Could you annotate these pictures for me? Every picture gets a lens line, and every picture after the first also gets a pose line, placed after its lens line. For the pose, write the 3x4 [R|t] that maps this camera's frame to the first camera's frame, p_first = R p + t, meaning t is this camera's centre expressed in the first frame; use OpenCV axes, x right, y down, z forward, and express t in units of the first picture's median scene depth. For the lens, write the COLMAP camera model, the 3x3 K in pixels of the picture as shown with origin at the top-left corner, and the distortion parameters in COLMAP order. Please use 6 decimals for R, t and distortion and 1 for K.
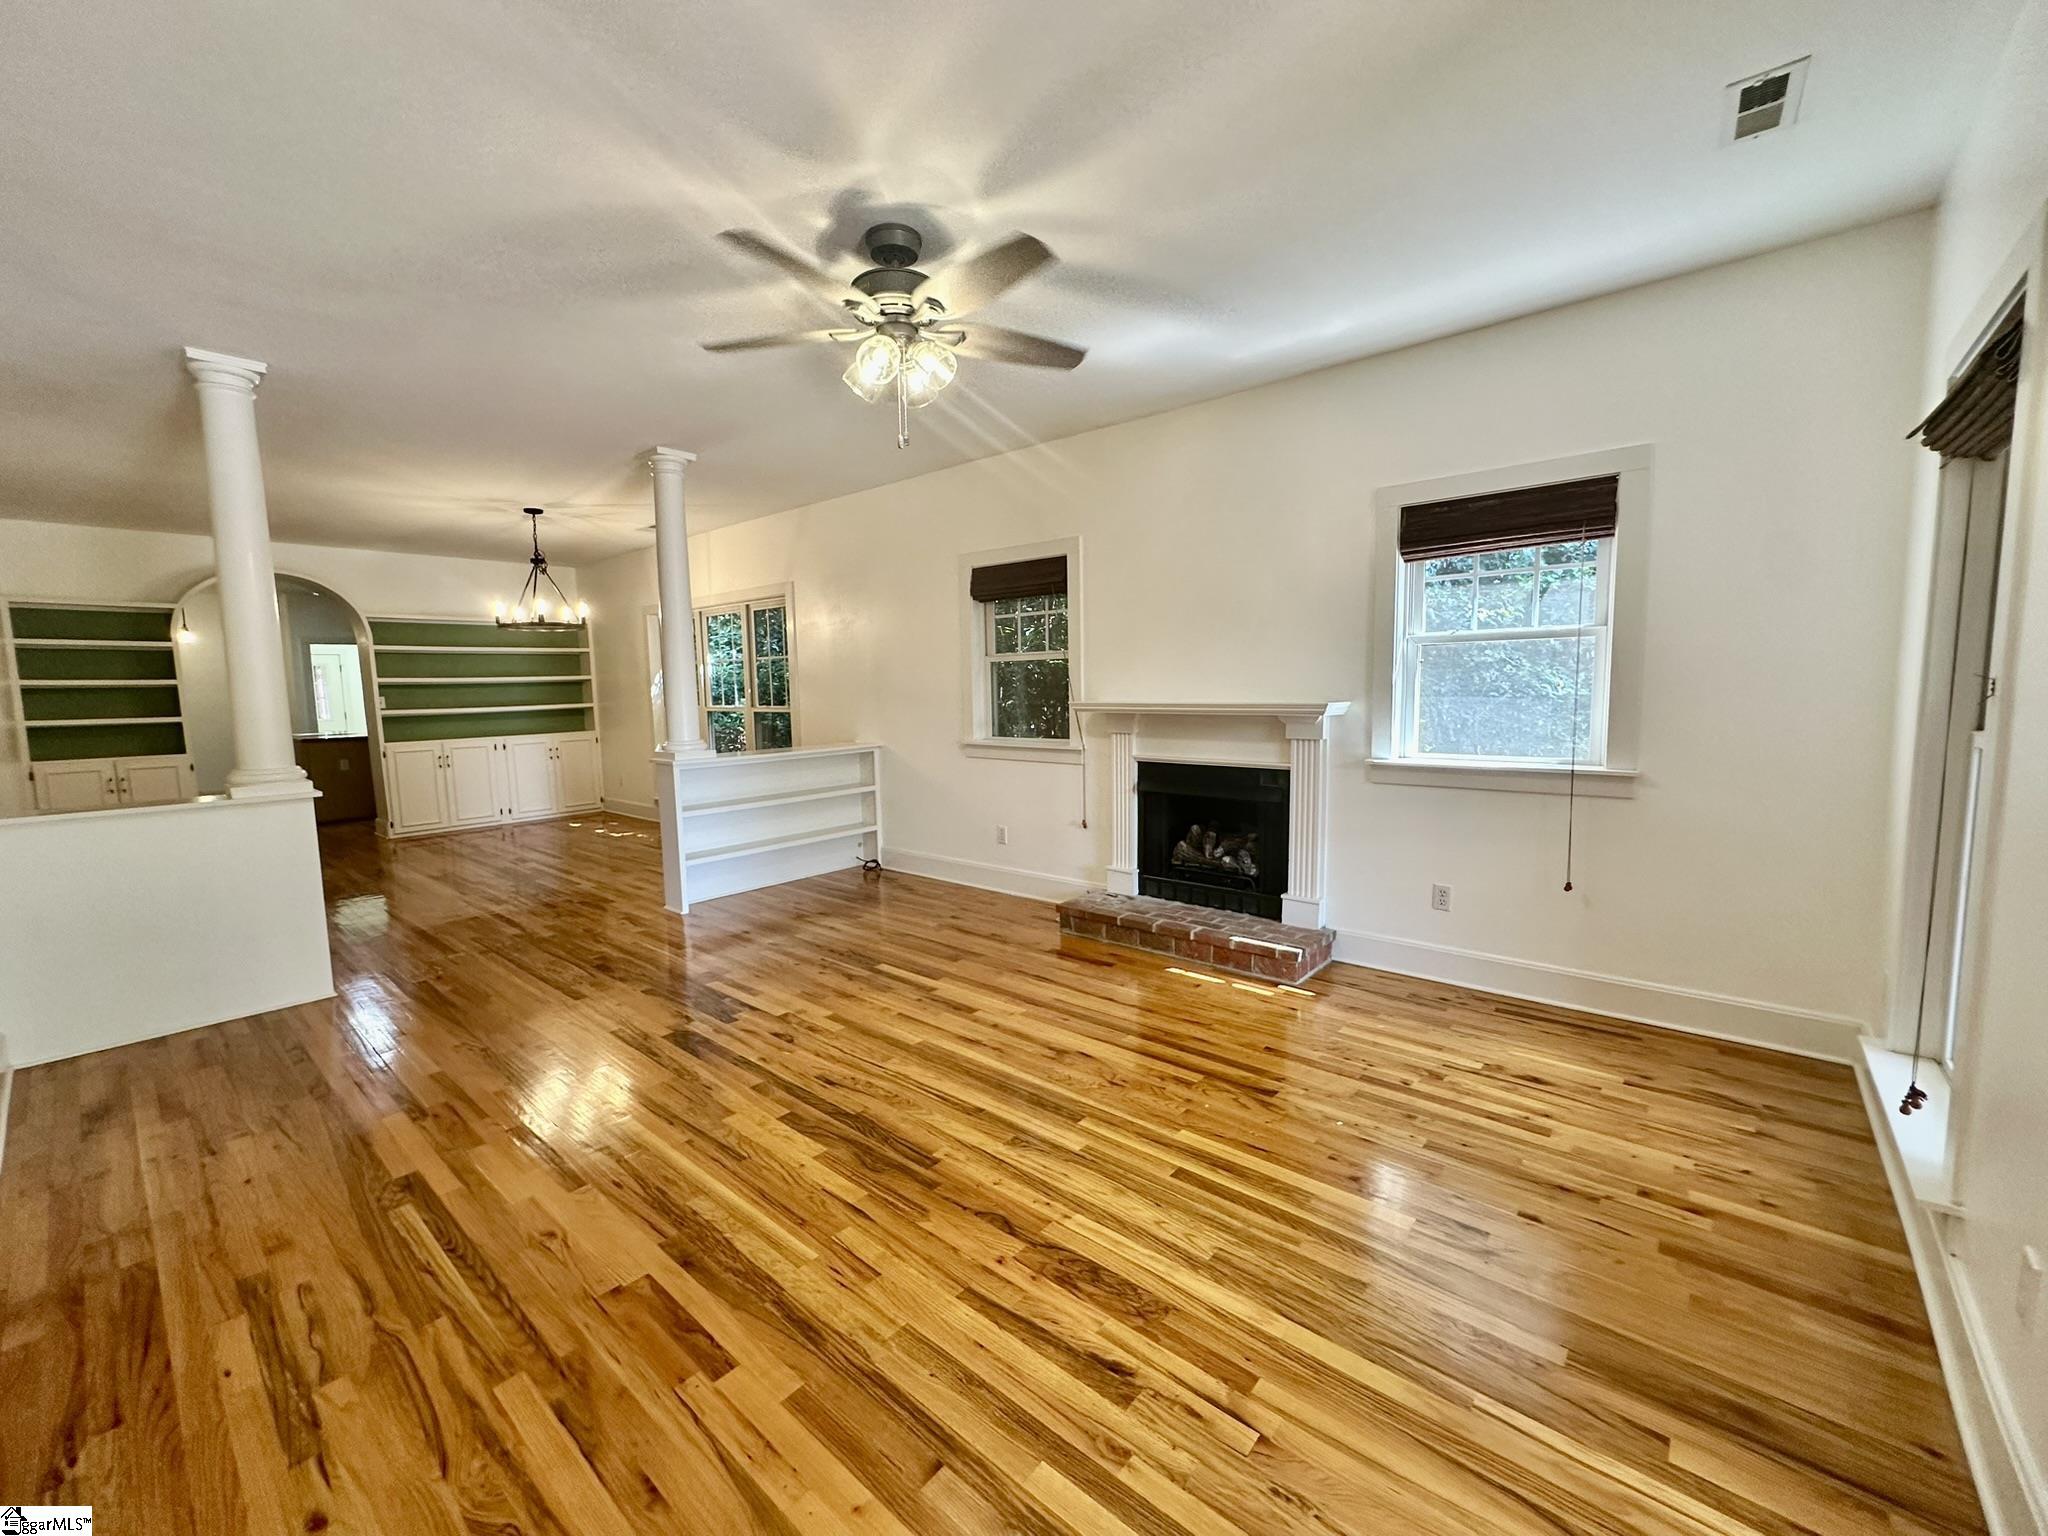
lens RADIAL K [[821.4, 0, 1016.0], [0, 821.4, 766.1], [0, 0, 1]] dist [-0.004063, 0.001556]
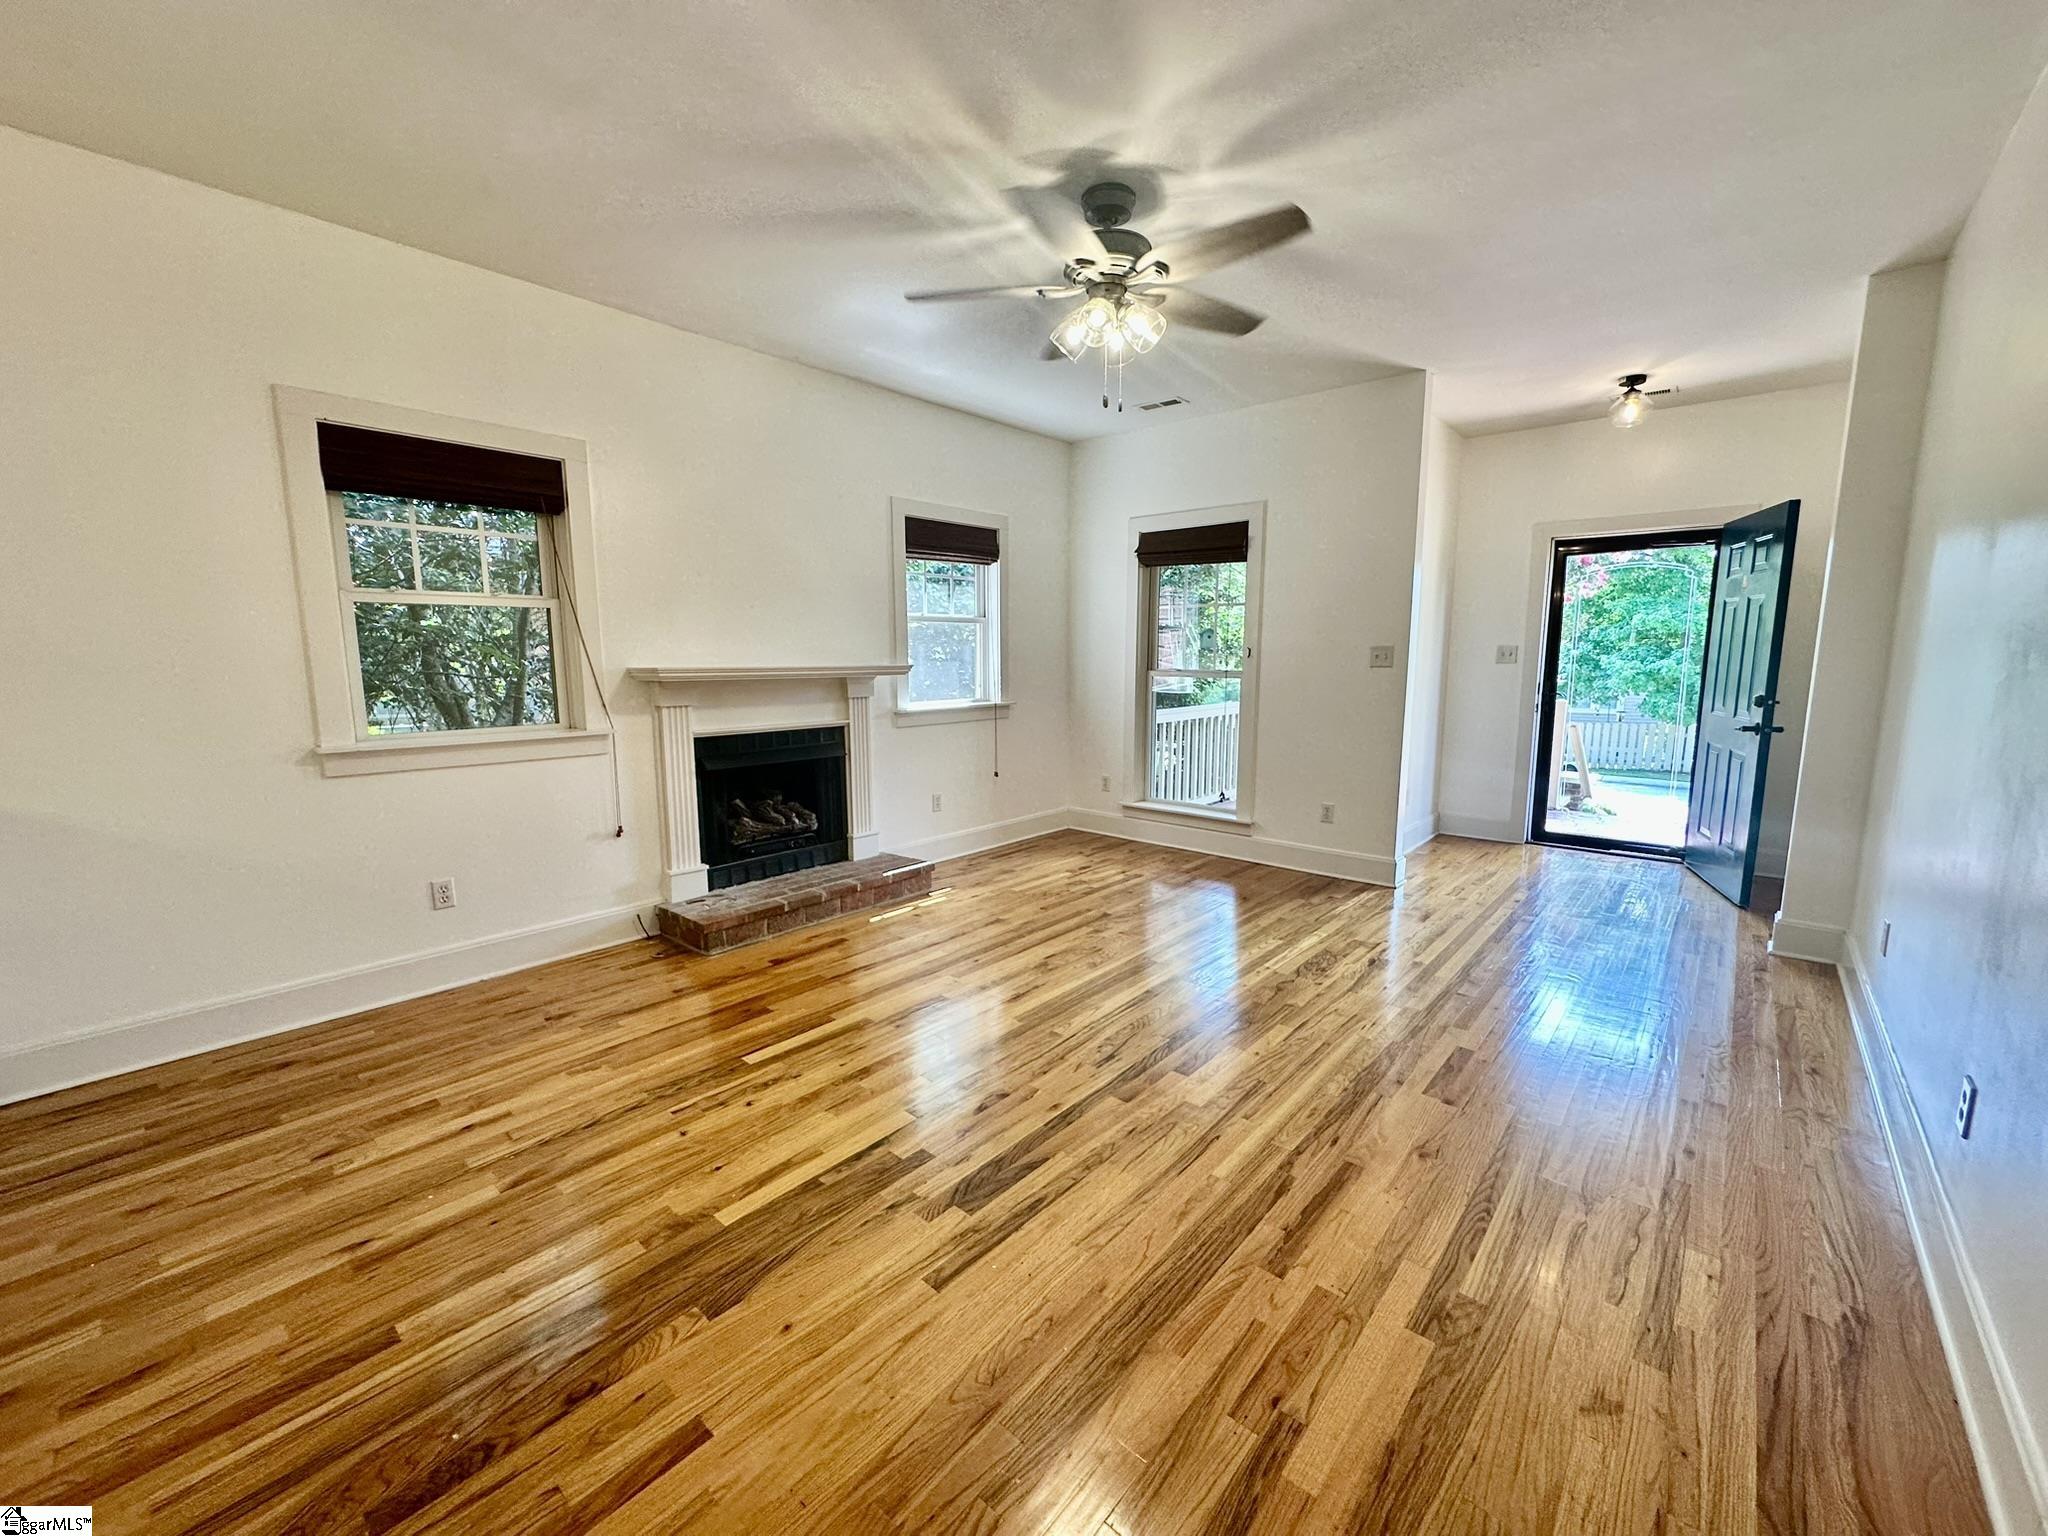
lens RADIAL K [[821.4, 0, 1023.2], [0, 821.4, 771.9], [0, 0, 1]] dist [-0.004063, 0.001556]
pose [[0.004607, -0.126395, 0.991969, -0.896076], [0.100241, 0.987042, 0.125302, -0.055950], [-0.994953, 0.098859, 0.017217, 0.834450]]
